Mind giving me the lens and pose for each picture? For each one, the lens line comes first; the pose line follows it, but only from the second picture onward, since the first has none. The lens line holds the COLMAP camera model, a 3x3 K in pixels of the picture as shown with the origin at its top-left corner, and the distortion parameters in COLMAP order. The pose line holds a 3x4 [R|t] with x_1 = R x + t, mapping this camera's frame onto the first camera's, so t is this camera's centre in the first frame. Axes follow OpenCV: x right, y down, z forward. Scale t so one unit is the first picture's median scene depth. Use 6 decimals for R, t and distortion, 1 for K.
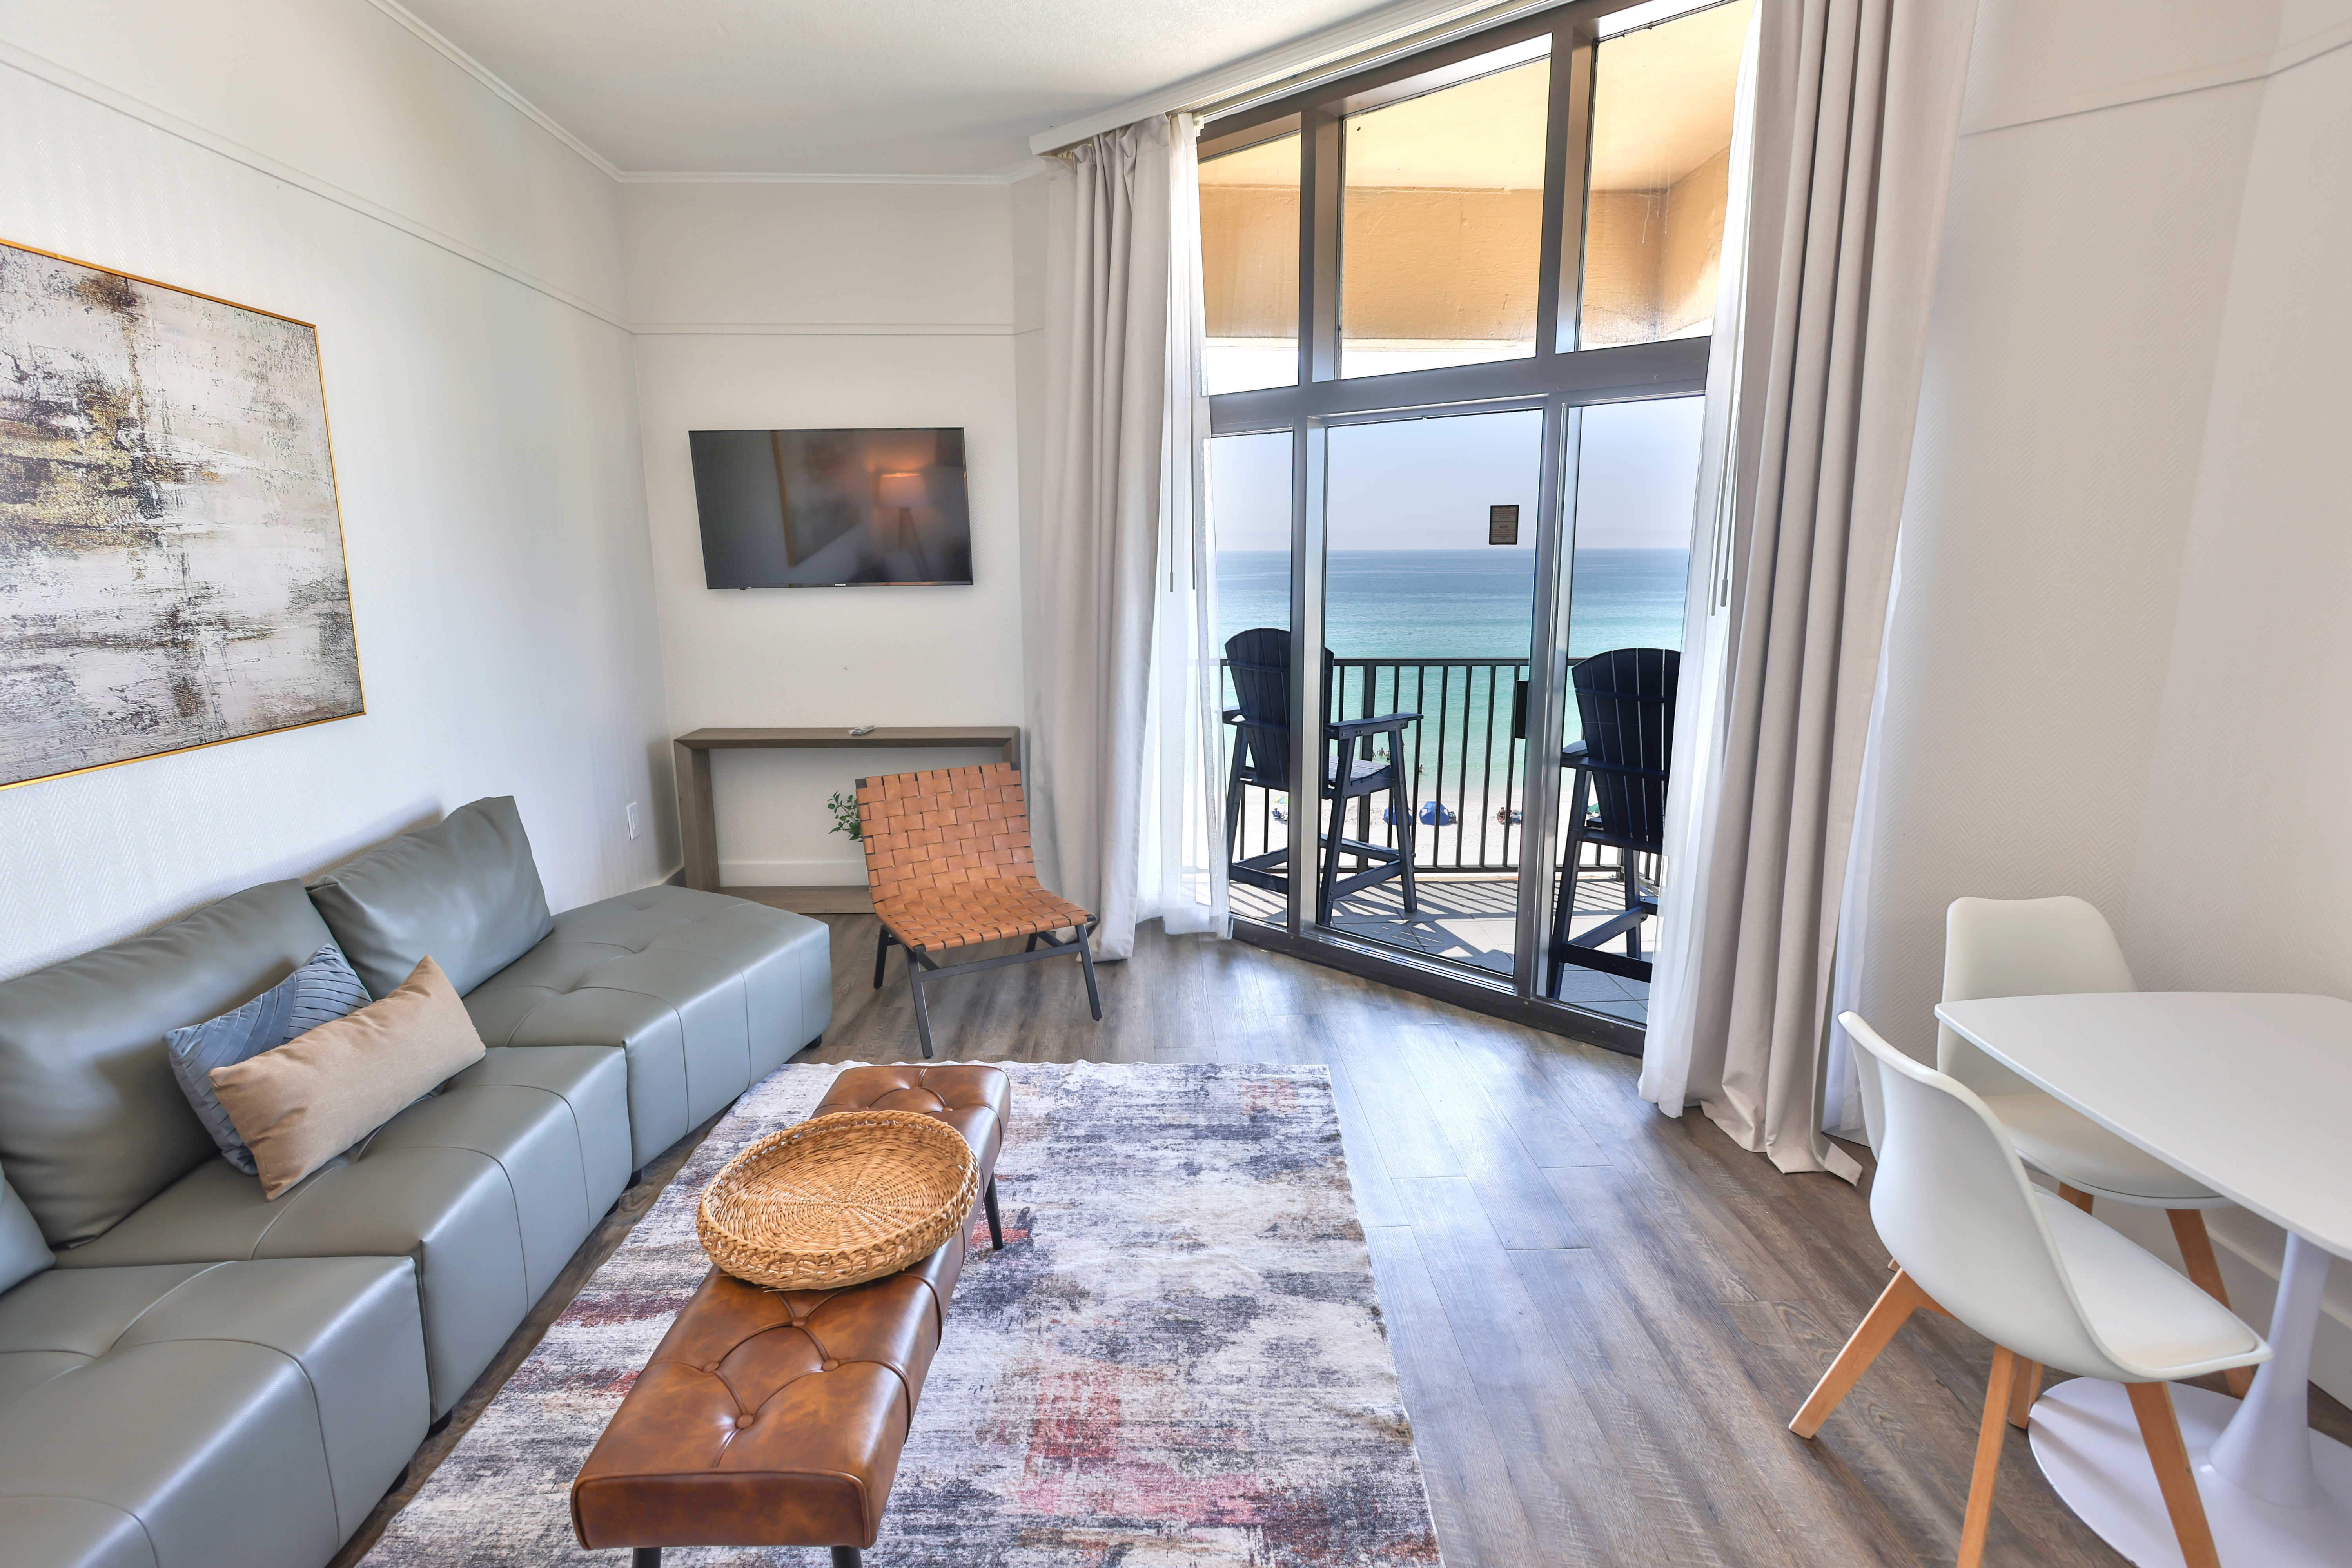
lens RADIAL K [[1151.5, 0, 1184.8], [0, 1151.5, 770.1], [0, 0, 1]] dist [0.002749, 0.000576]
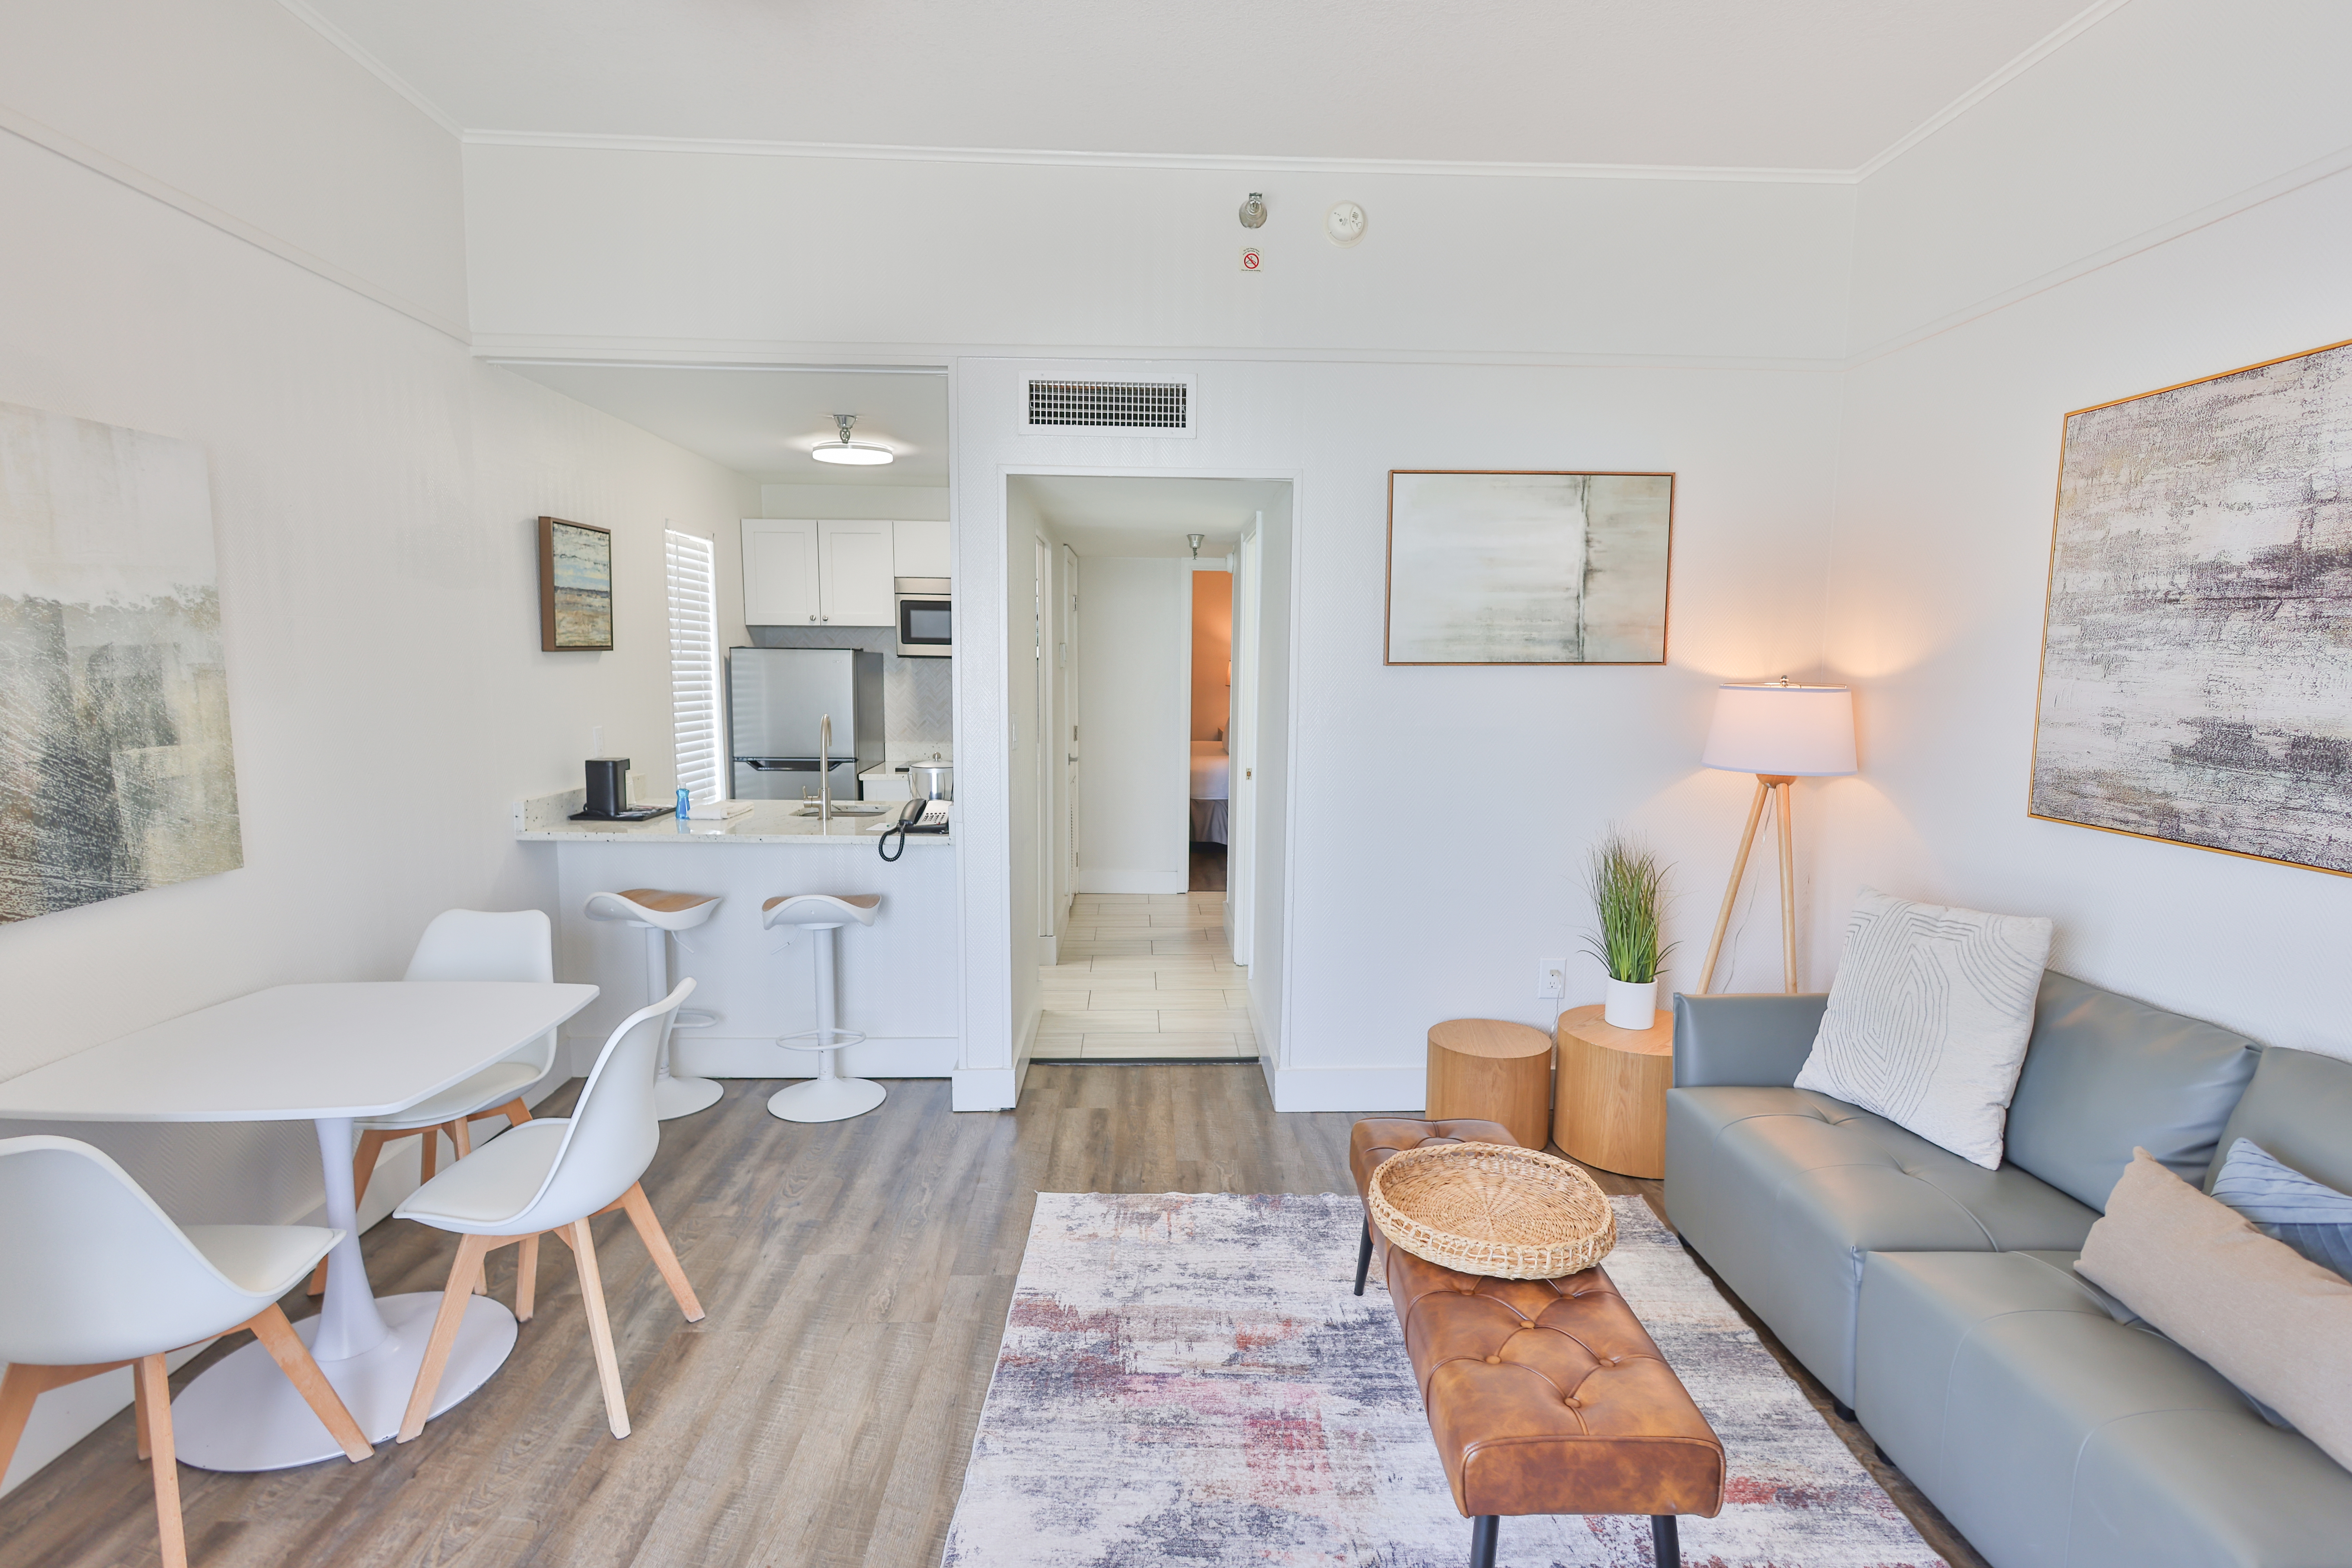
lens RADIAL K [[1151.5, 0, 1187.7], [0, 1151.5, 789.5], [0, 0, 1]] dist [0.002749, 0.000576]
pose [[-0.999981, -0.004504, -0.004147, 0.002488], [-0.005553, 0.952491, 0.304518, -0.248696], [0.002578, 0.304535, -0.952498, 1.343707]]
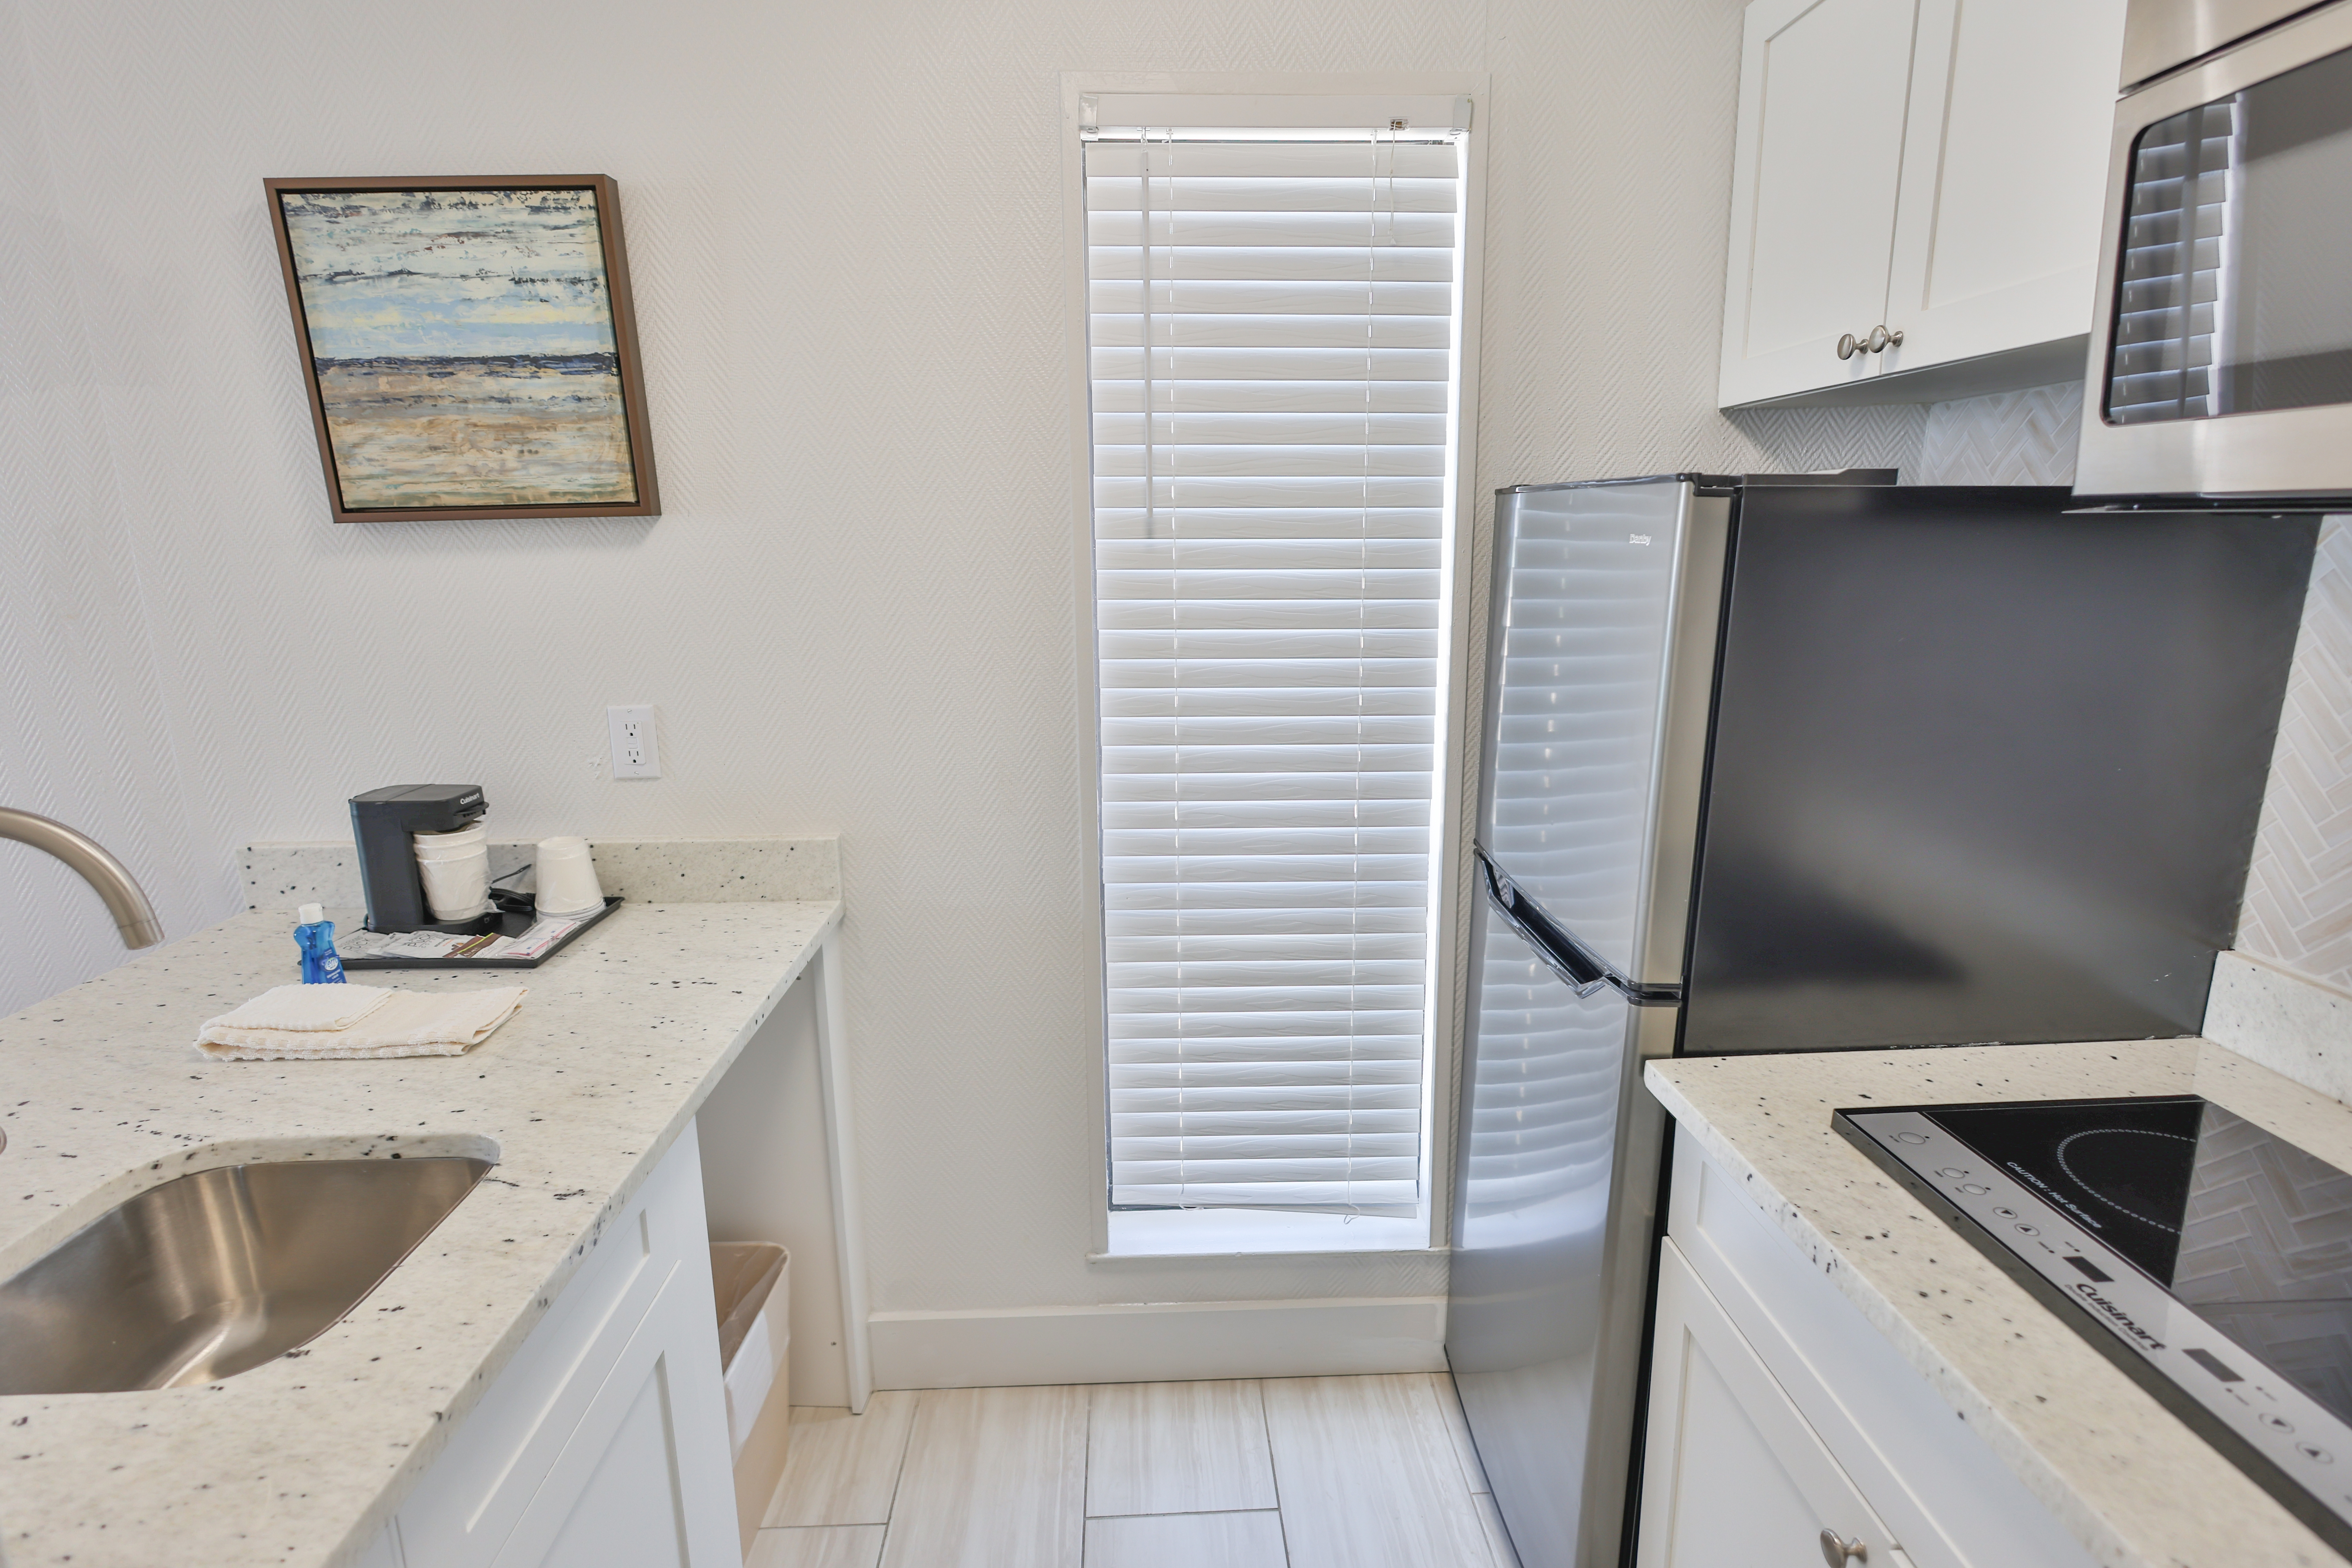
lens RADIAL K [[1151.5, 0, 1167.5], [0, 1151.5, 782.4], [0, 0, 1]] dist [0.002749, 0.000576]
pose [[0.001701, -0.207895, 0.978150, 0.157080], [0.203765, 0.957701, 0.203195, 0.111920], [-0.979018, 0.198967, 0.043991, -0.434729]]
